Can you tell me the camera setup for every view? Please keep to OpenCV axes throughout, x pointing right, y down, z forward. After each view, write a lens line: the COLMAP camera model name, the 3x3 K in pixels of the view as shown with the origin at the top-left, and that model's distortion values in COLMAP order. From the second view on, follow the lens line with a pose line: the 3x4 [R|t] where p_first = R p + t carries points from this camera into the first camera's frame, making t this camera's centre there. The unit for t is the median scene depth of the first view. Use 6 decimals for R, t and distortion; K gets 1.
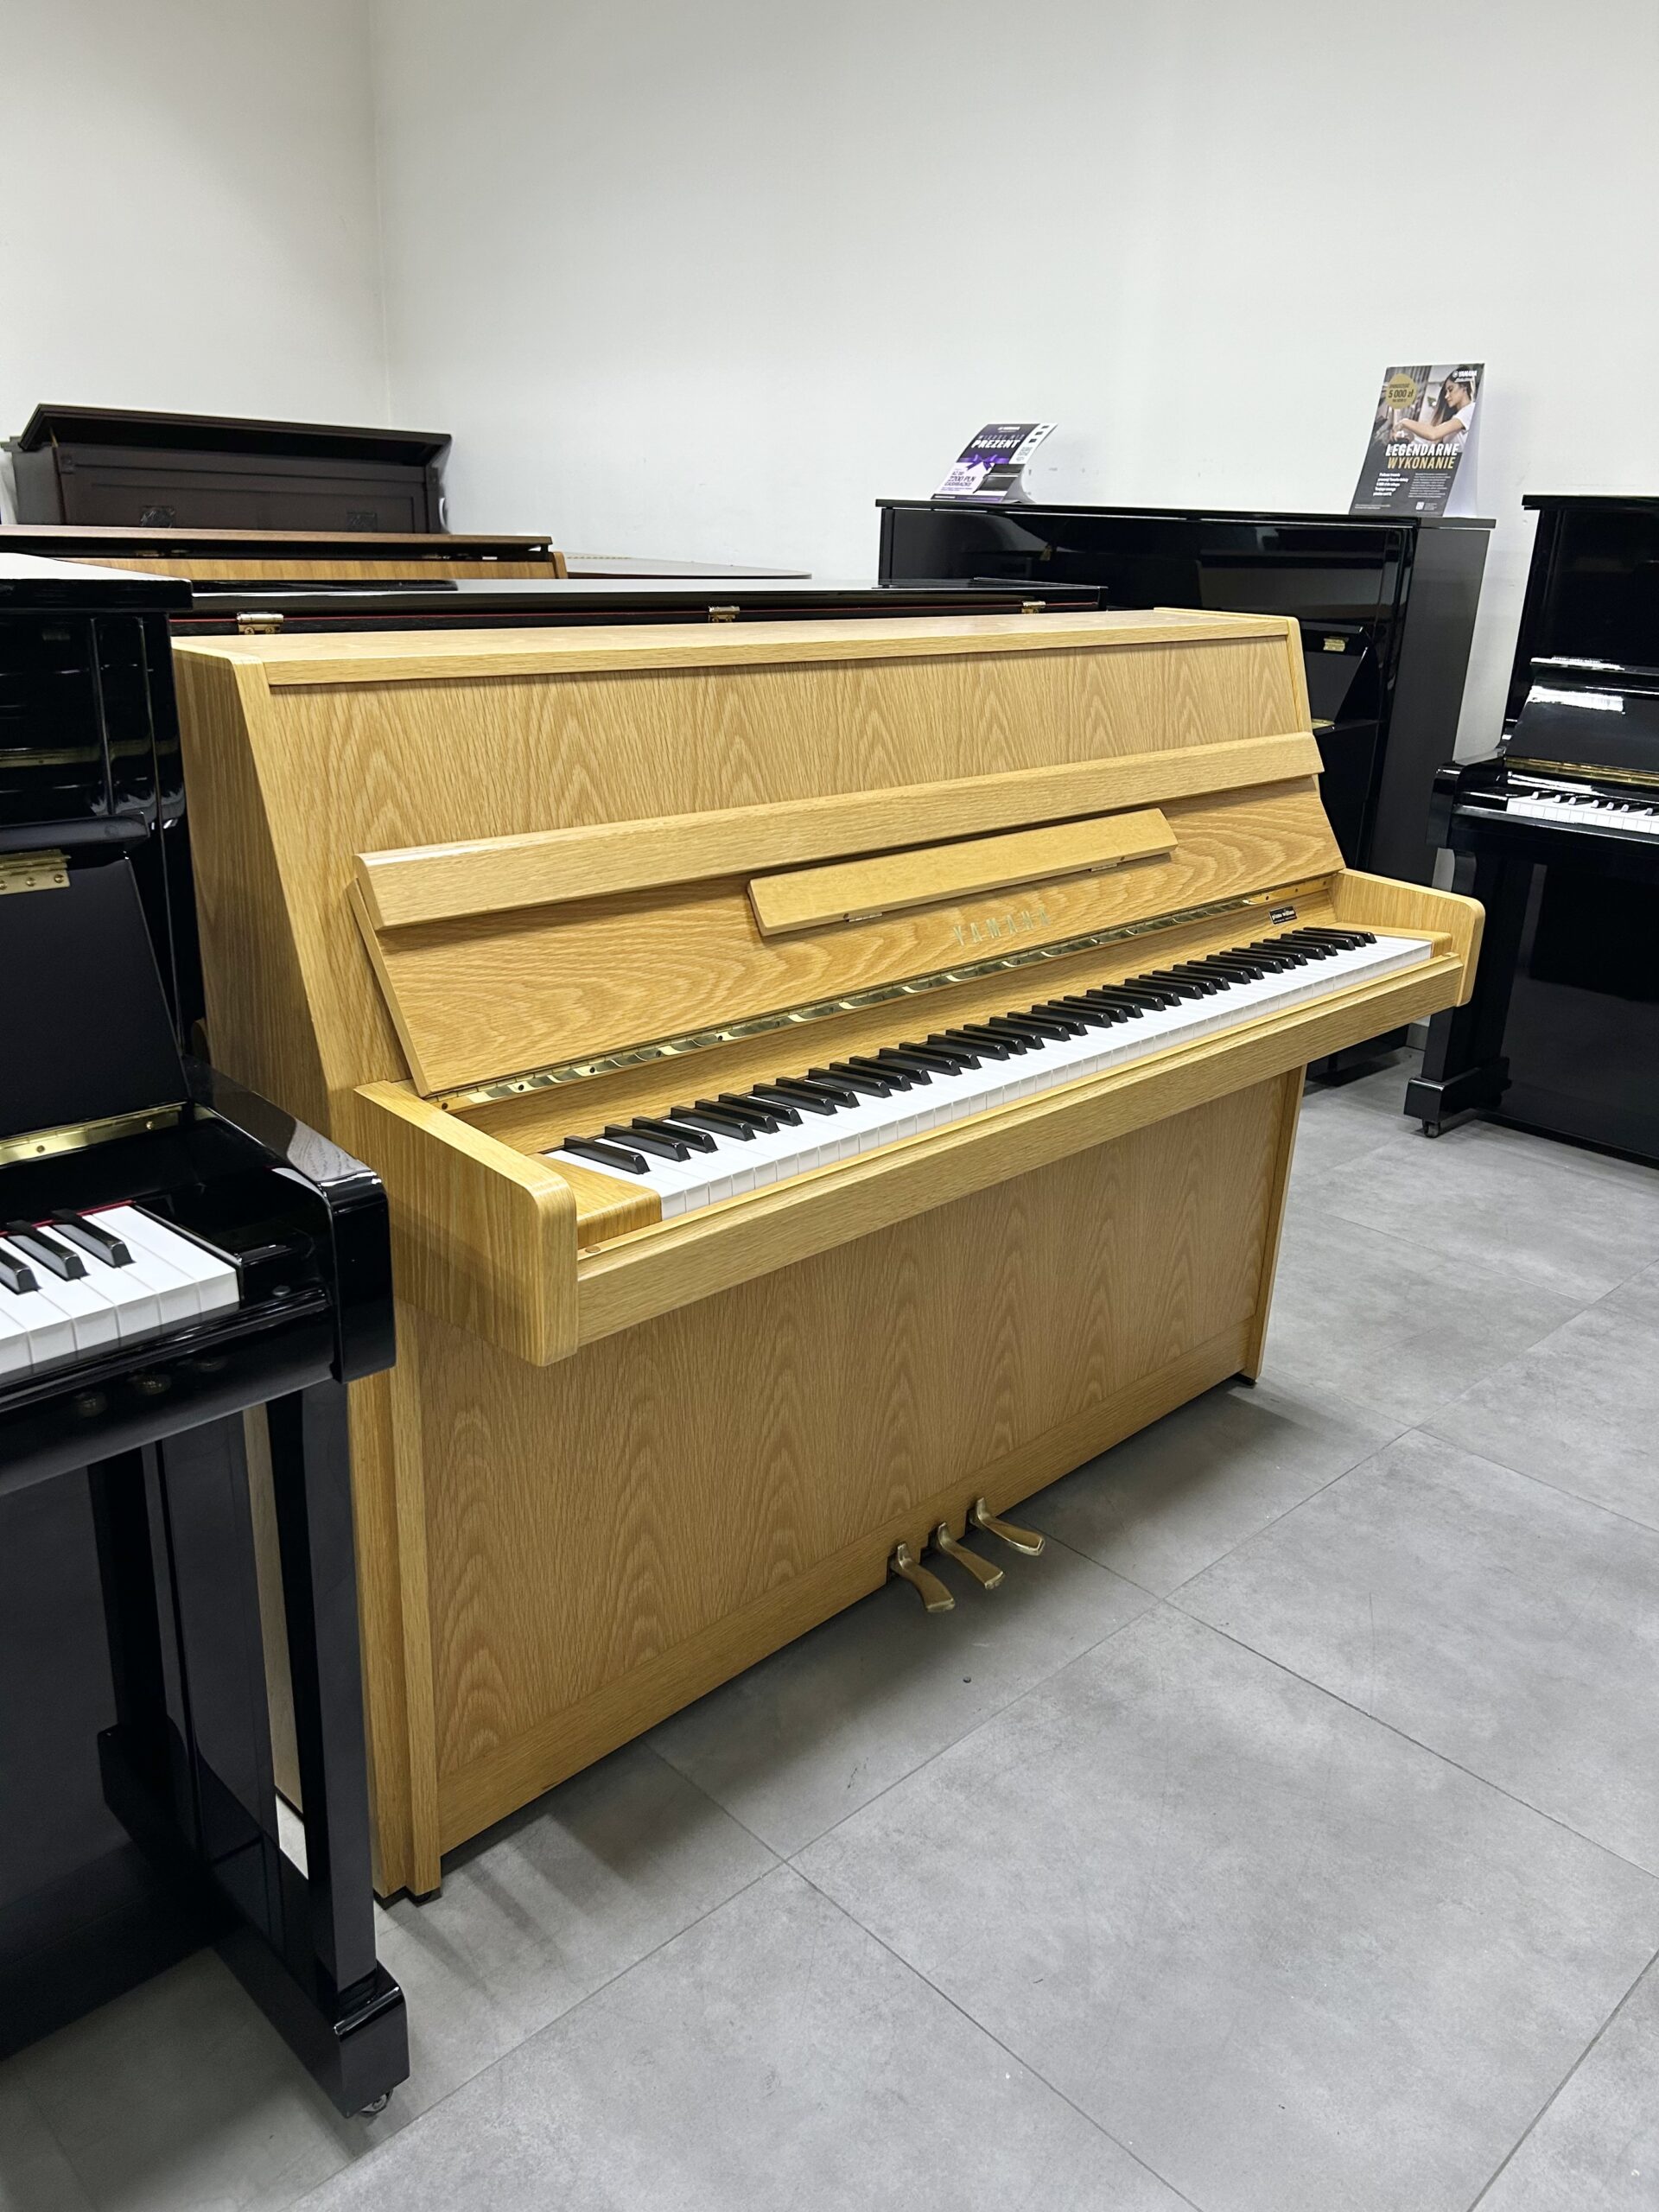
lens RADIAL K [[1672.2, 0, 837.9], [0, 1672.2, 1123.6], [0, 0, 1]] dist [0.057935, -0.068576]
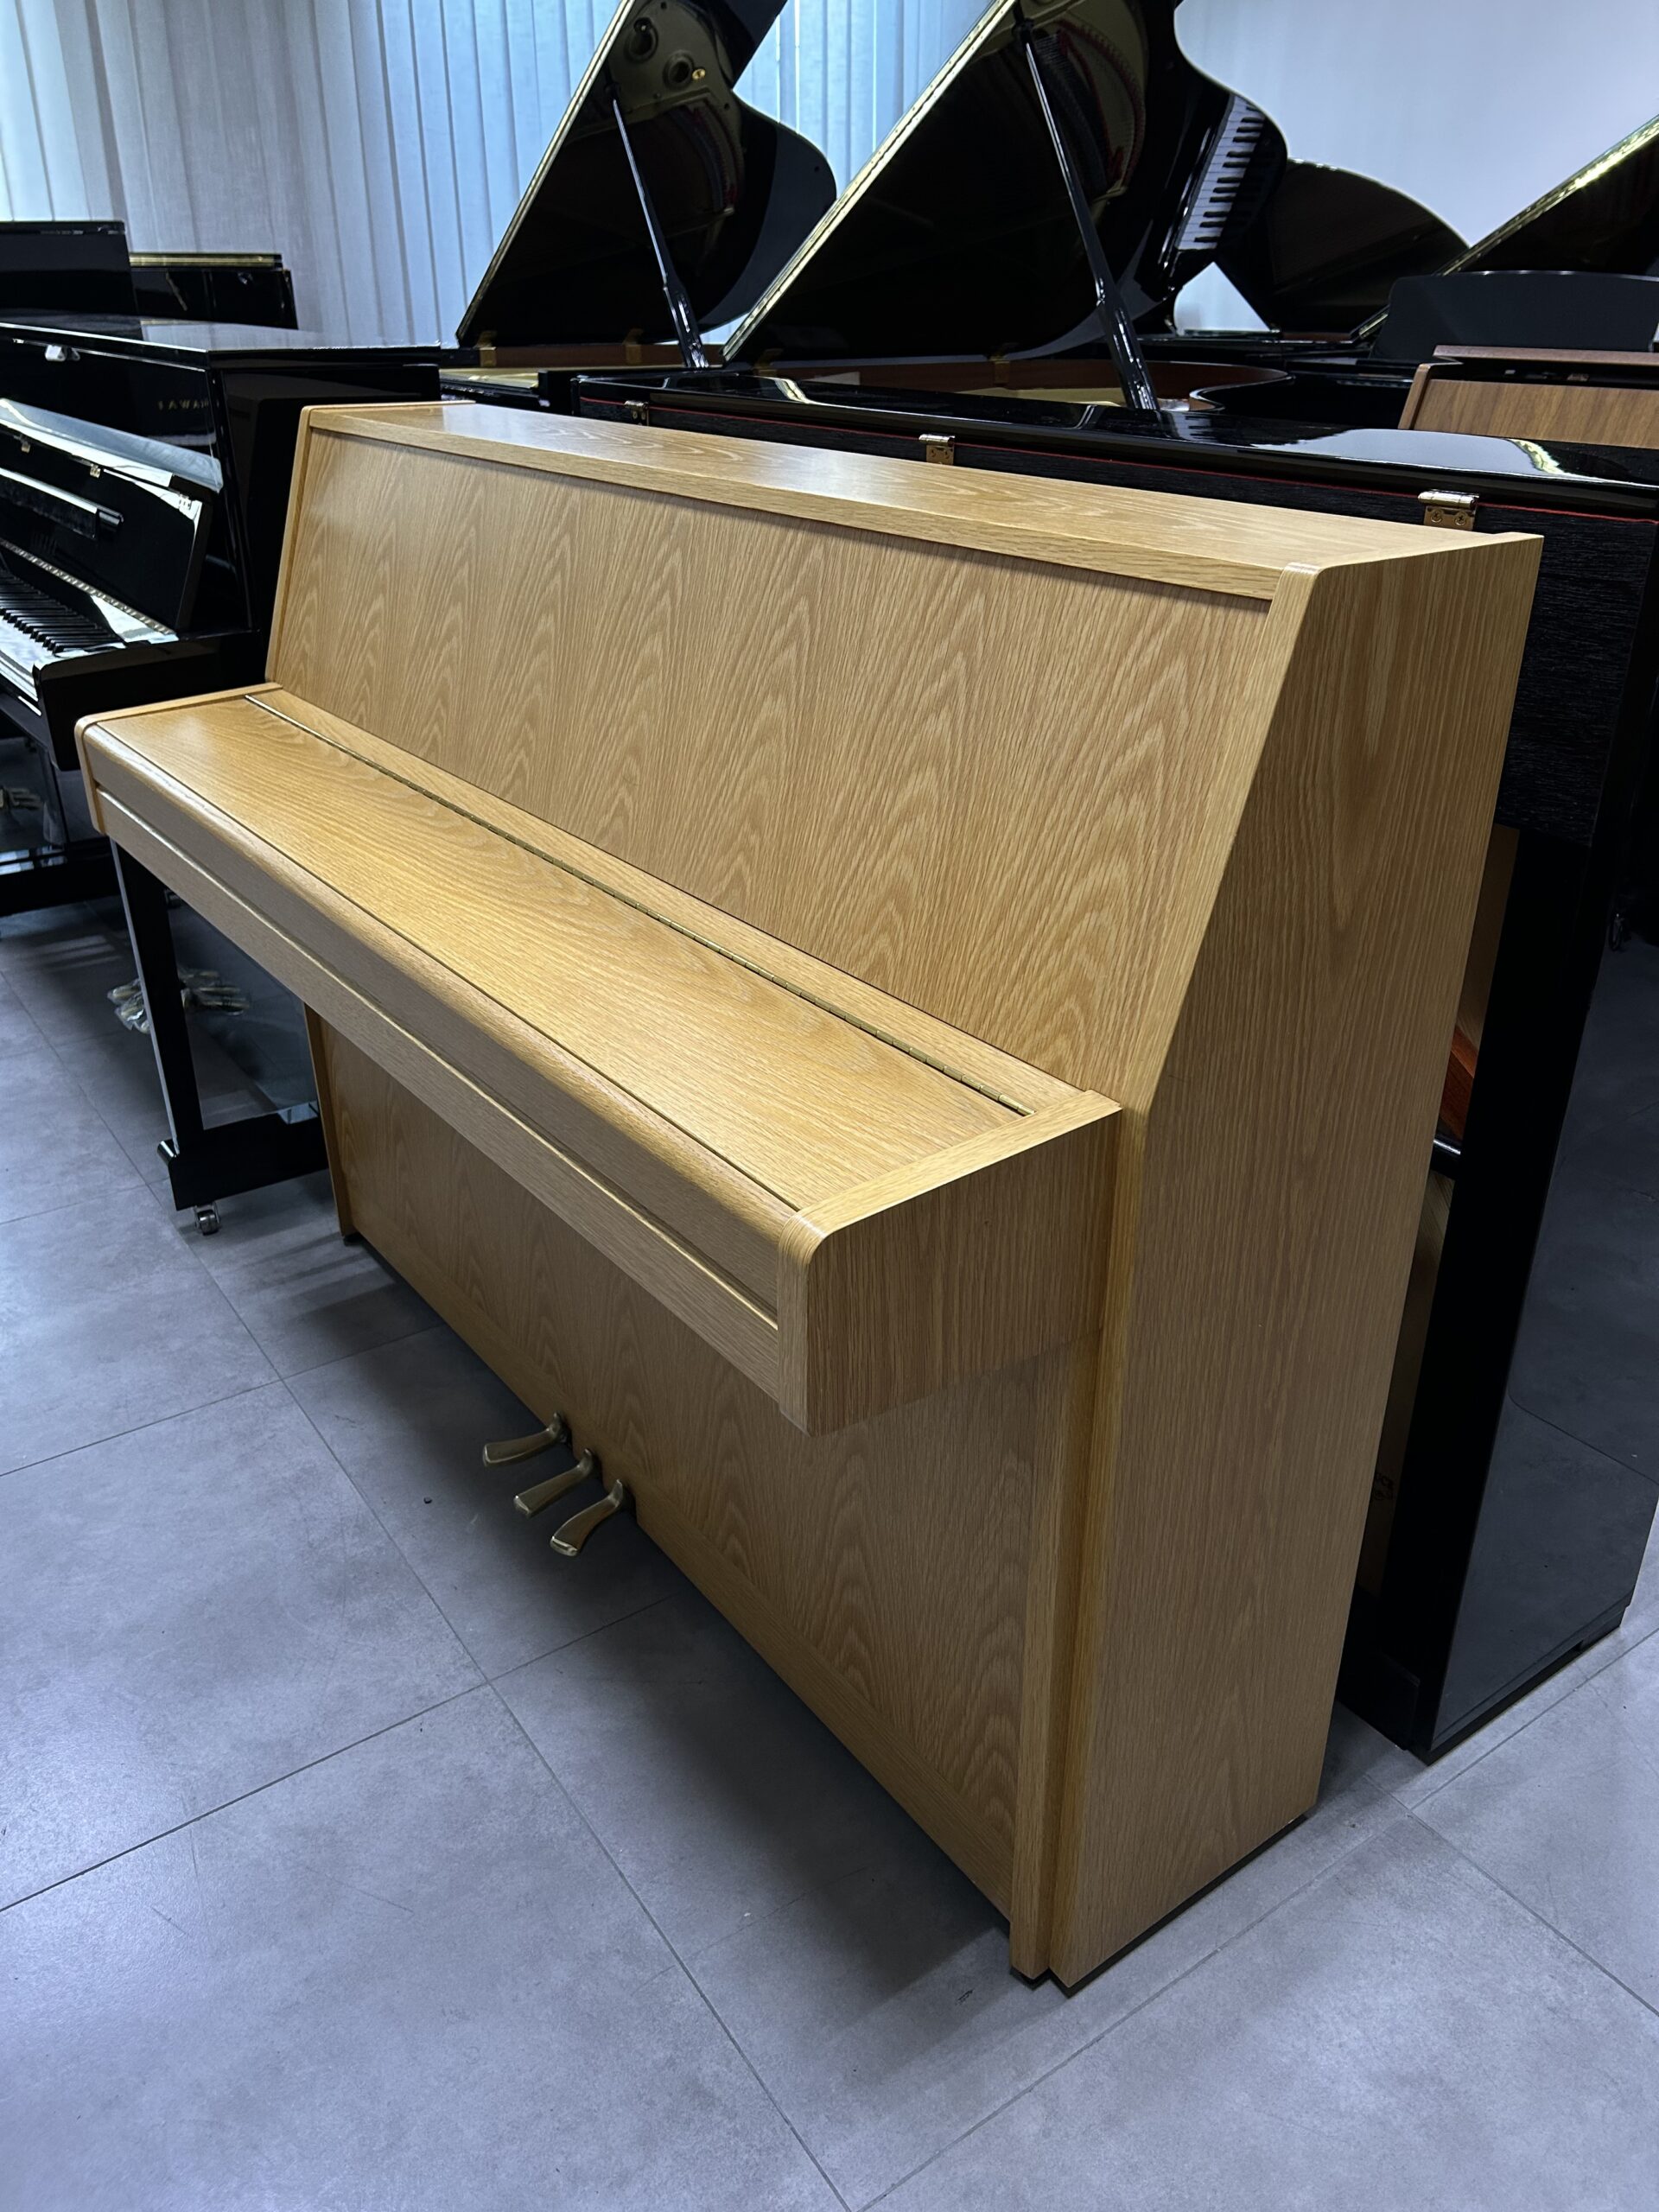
lens RADIAL K [[1672.2, 0, 836.1], [0, 1672.2, 1101.3], [0, 0, 1]] dist [0.057935, -0.068576]
pose [[-0.159928, 0.401575, -0.901754, 0.915197], [-0.350268, 0.830983, 0.432179, -0.421920], [0.922895, 0.384974, 0.007761, 1.204176]]
